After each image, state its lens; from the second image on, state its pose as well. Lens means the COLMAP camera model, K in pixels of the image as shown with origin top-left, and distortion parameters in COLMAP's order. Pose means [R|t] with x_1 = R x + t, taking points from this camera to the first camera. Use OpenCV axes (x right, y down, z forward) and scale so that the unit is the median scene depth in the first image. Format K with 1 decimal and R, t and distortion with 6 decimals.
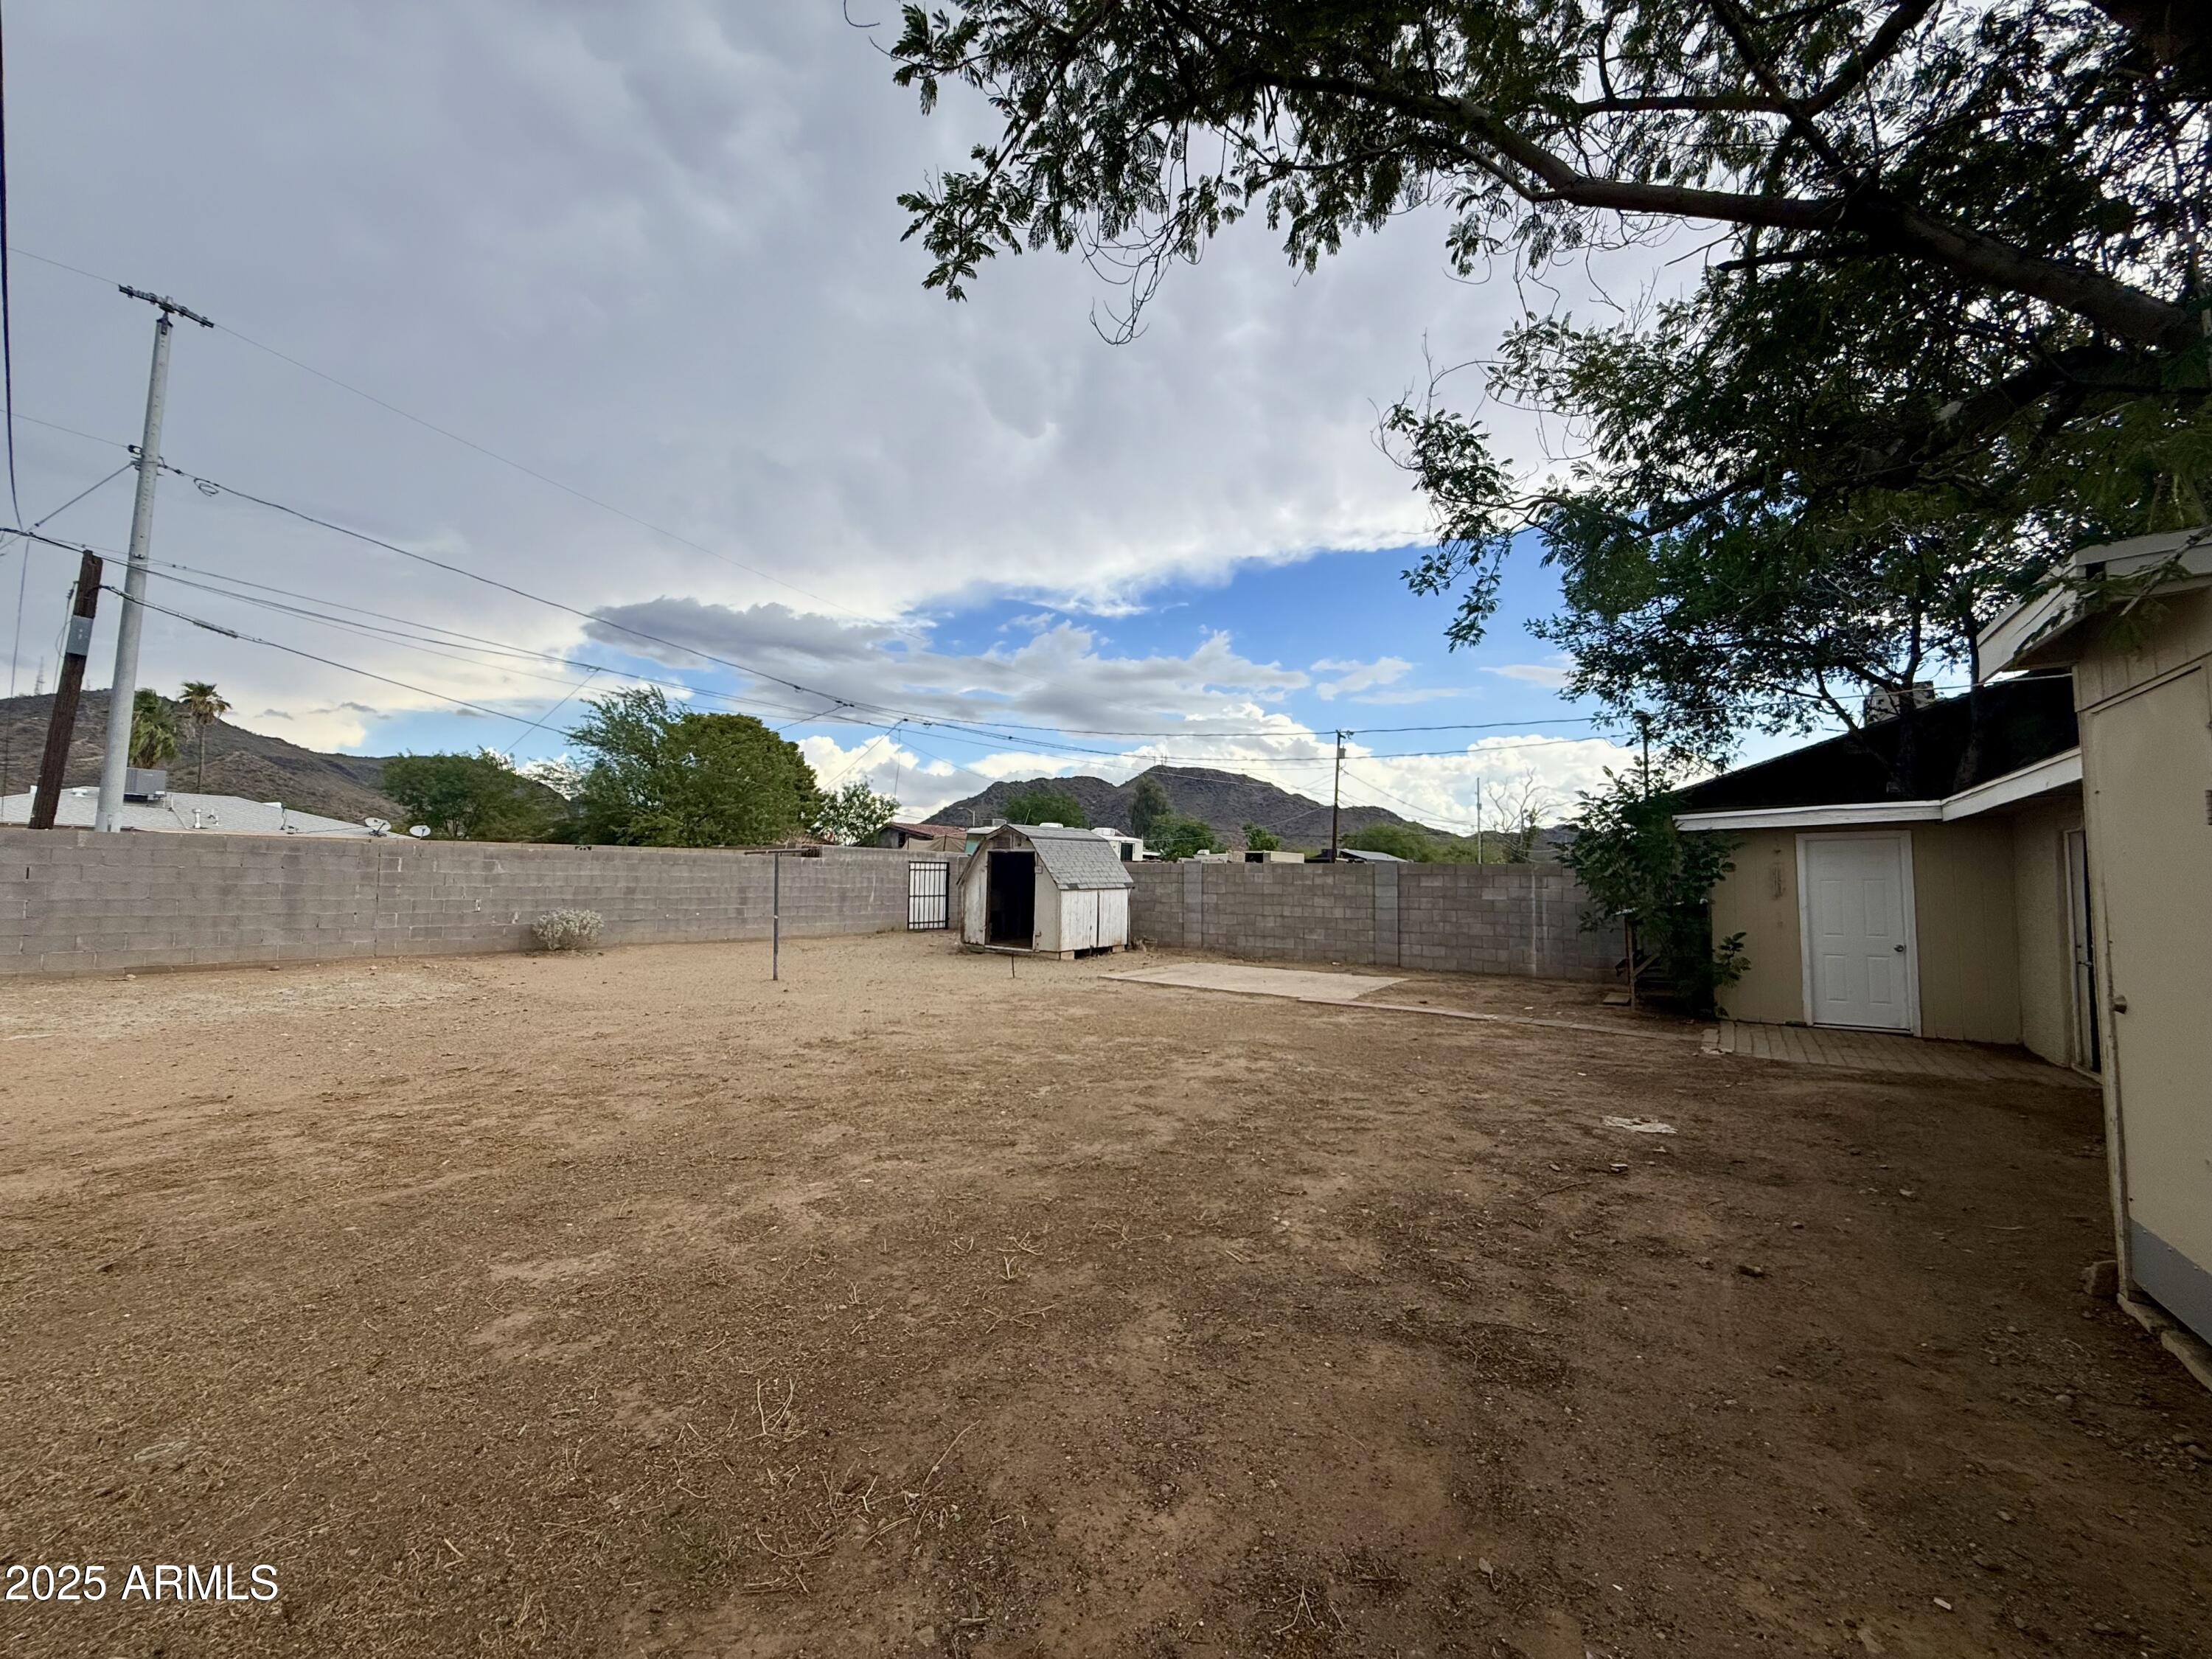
lens RADIAL K [[881.5, 0, 1101.5], [0, 881.5, 832.9], [0, 0, 1]] dist [0.000574, 0.000083]
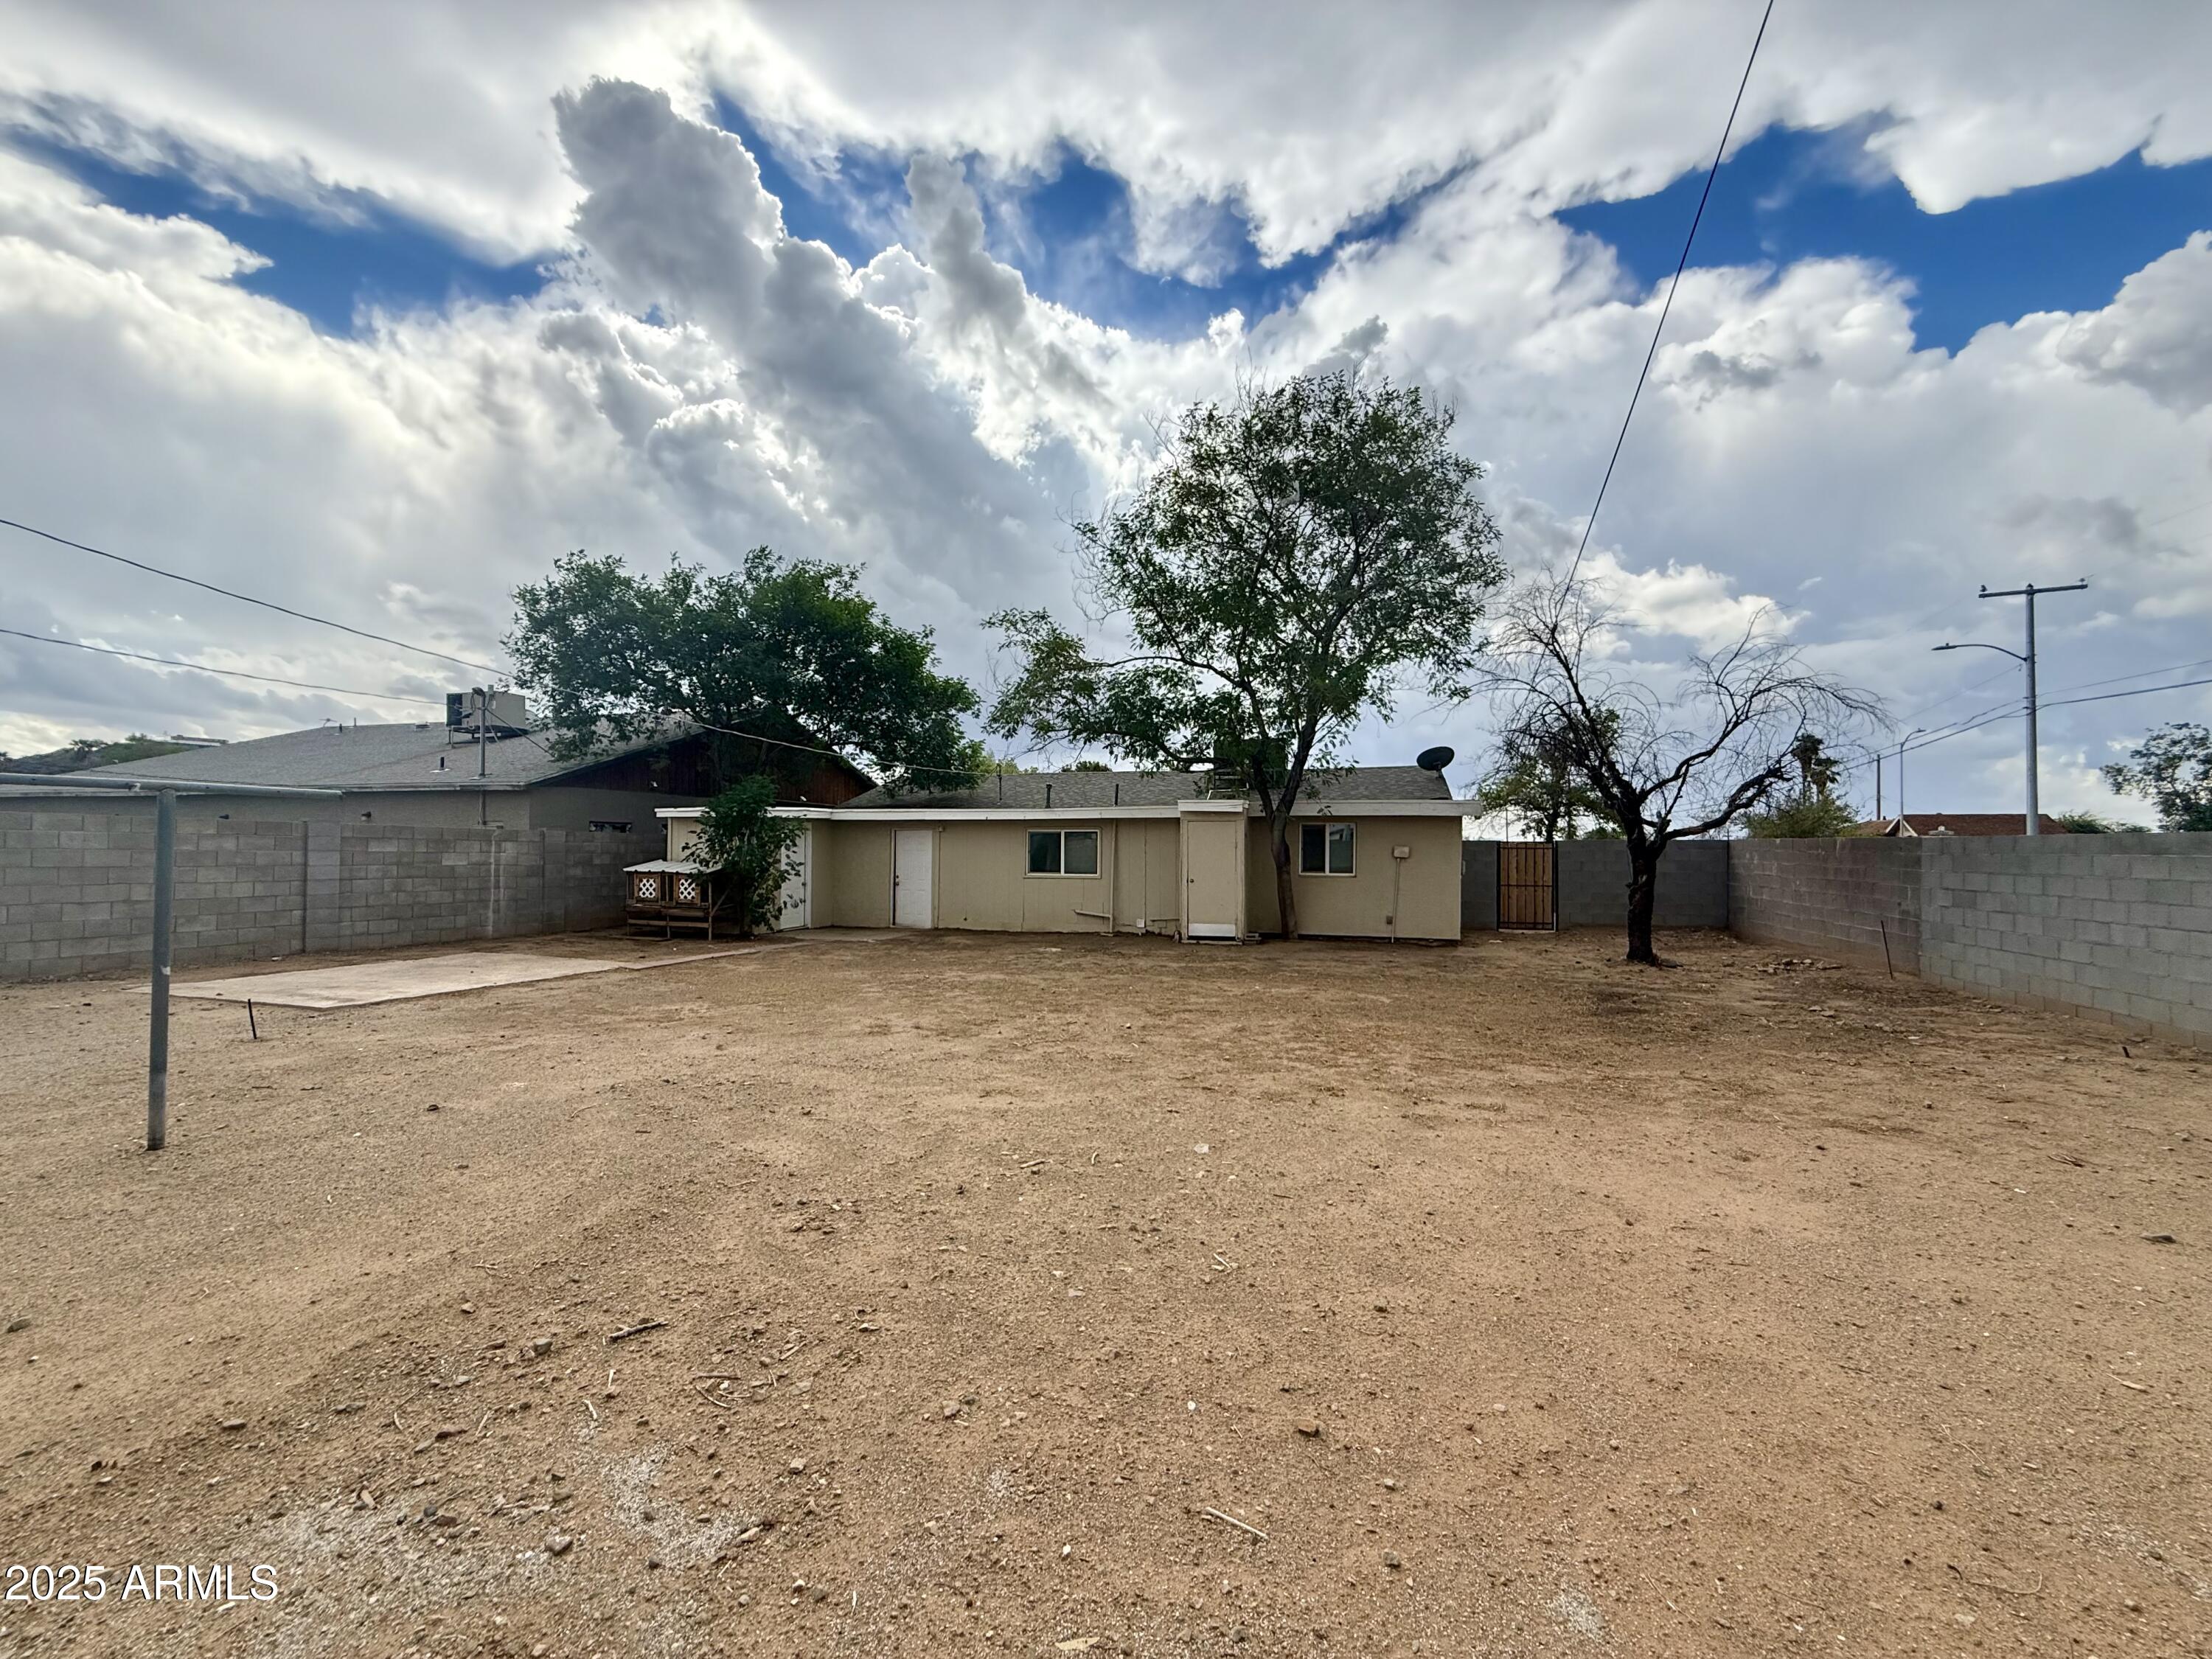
lens RADIAL K [[881.5, 0, 1105.3], [0, 881.5, 833.5], [0, 0, 1]] dist [0.000574, 0.000083]
pose [[-0.329546, 0.004080, 0.944131, -0.746928], [-0.069078, 0.997206, -0.028421, 0.020654], [-0.941609, -0.074585, -0.328343, 0.684844]]
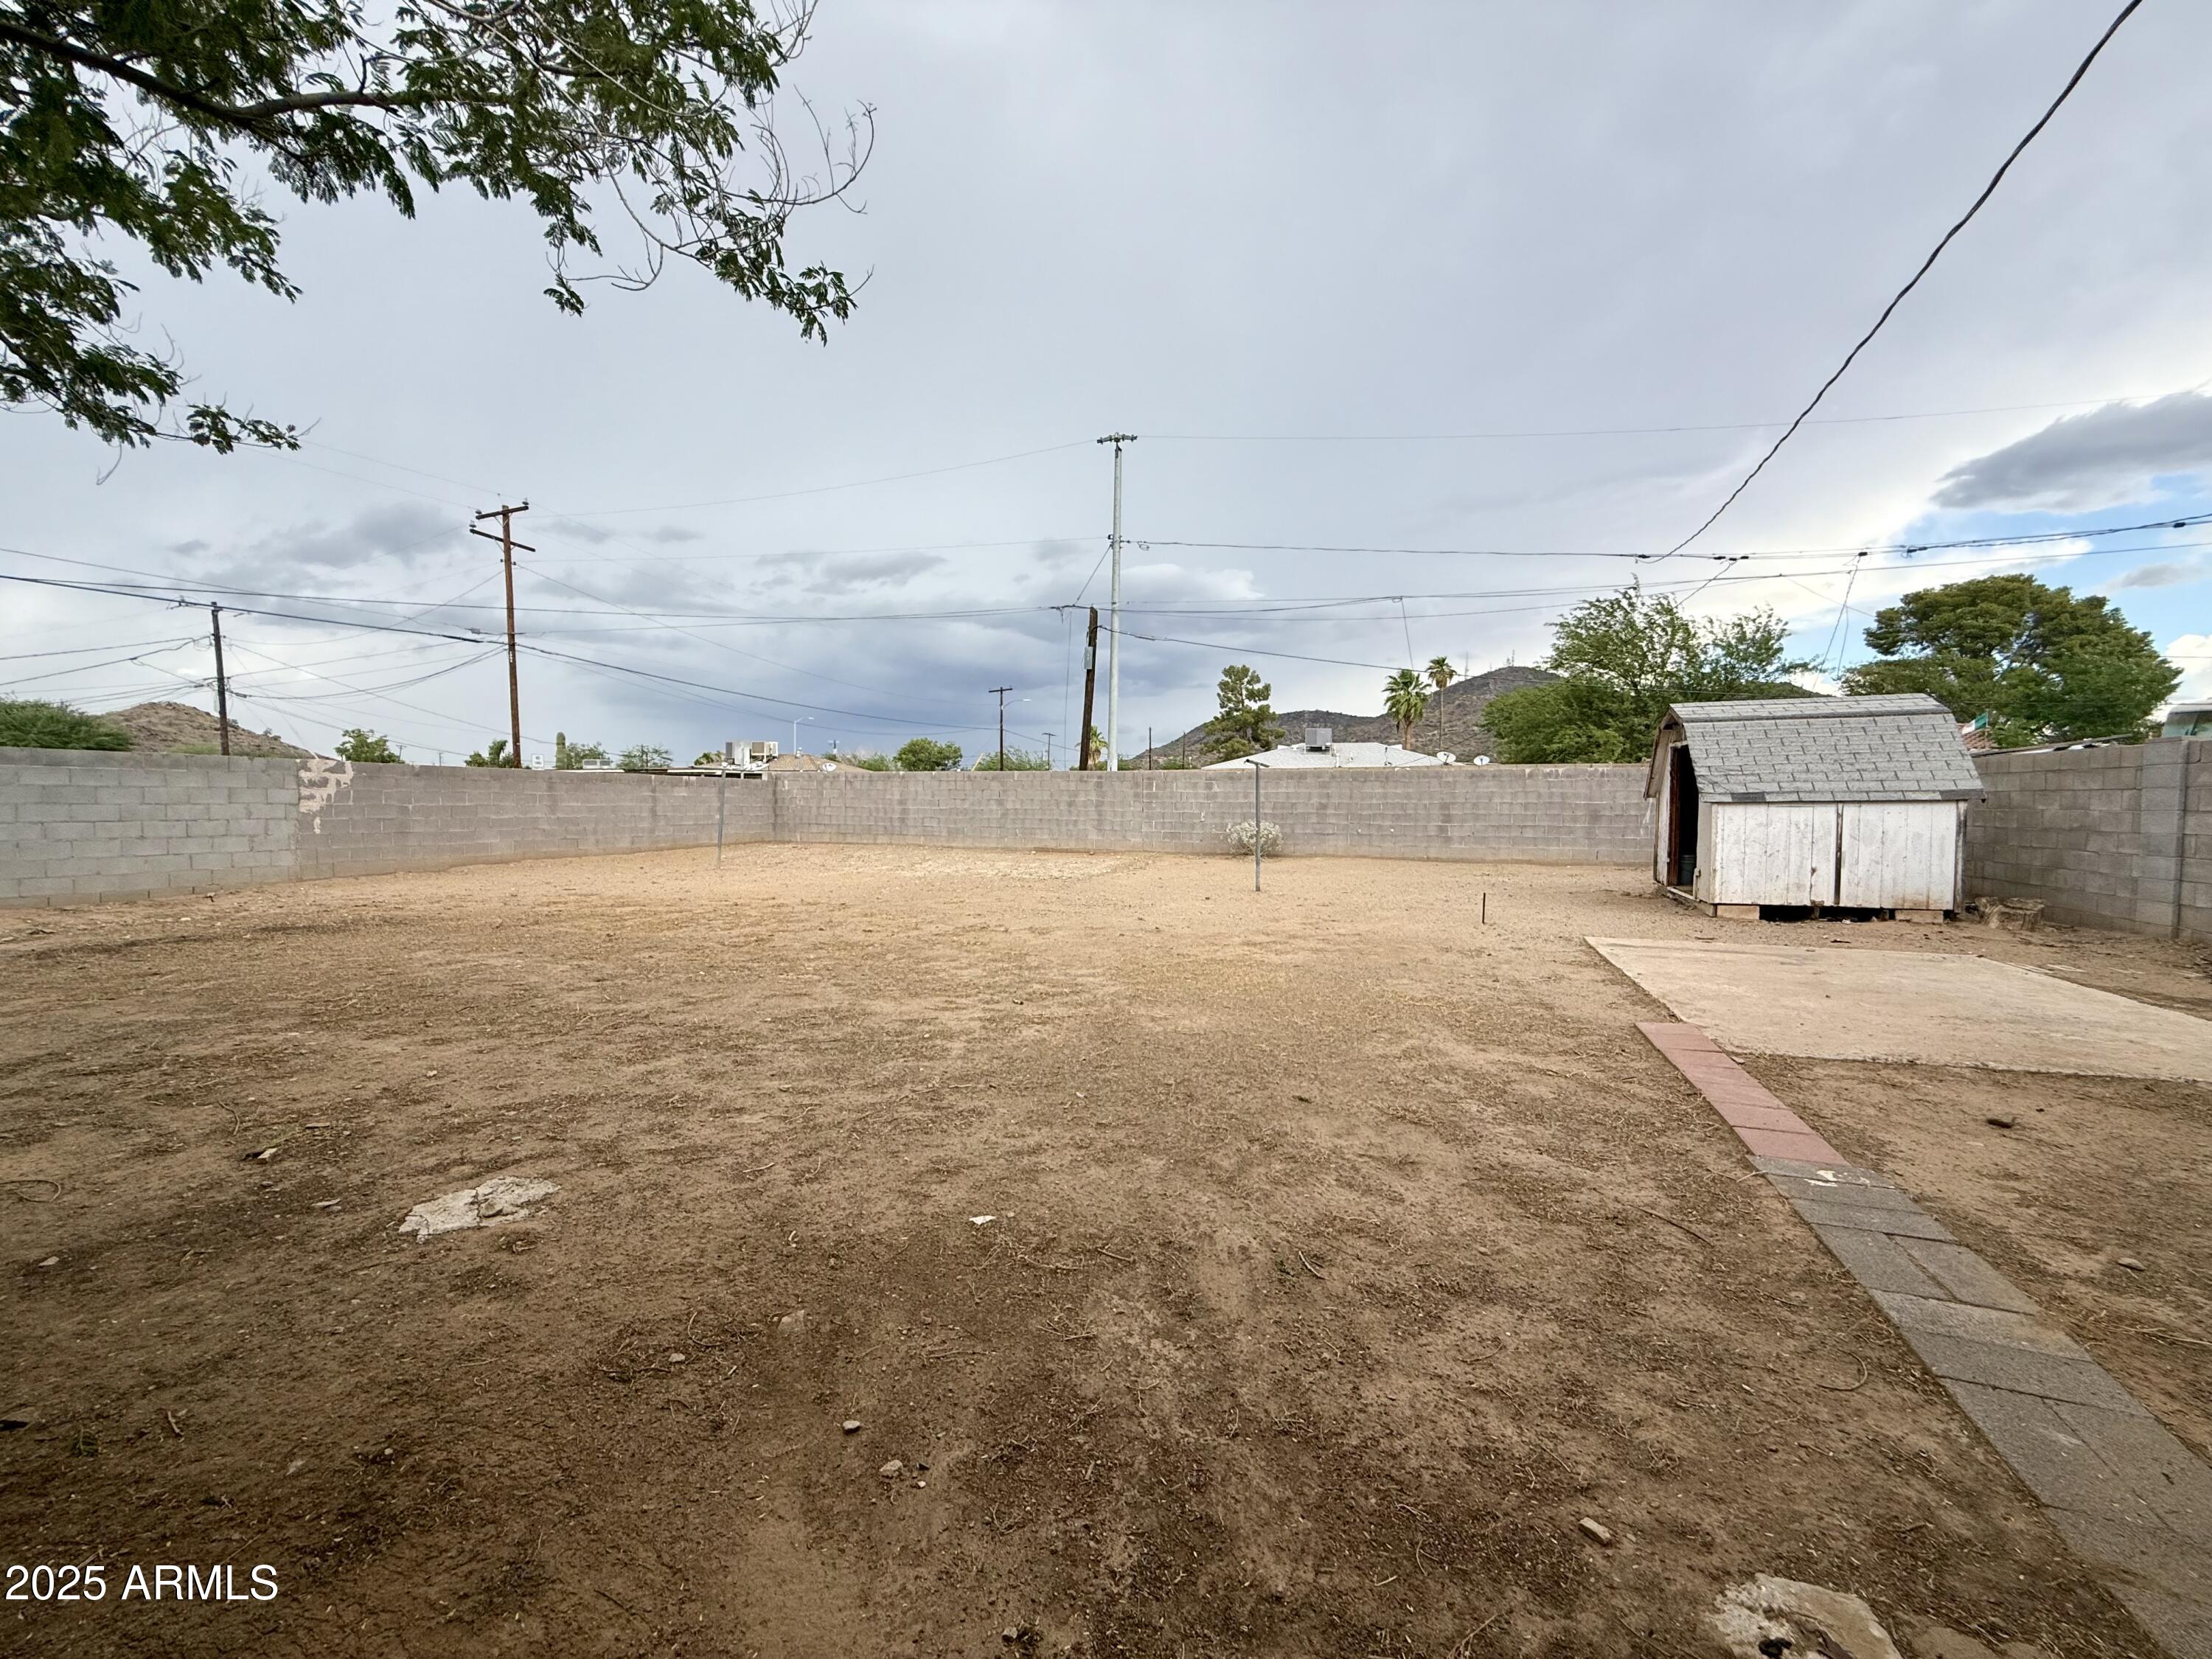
lens RADIAL K [[881.5, 0, 1099.0], [0, 881.5, 829.7], [0, 0, 1]] dist [0.000574, 0.000083]
pose [[0.286218, 0.022609, -0.957898, 0.483693], [0.051384, 0.997921, 0.038907, 0.043517], [0.956786, -0.060357, 0.284461, 0.487225]]
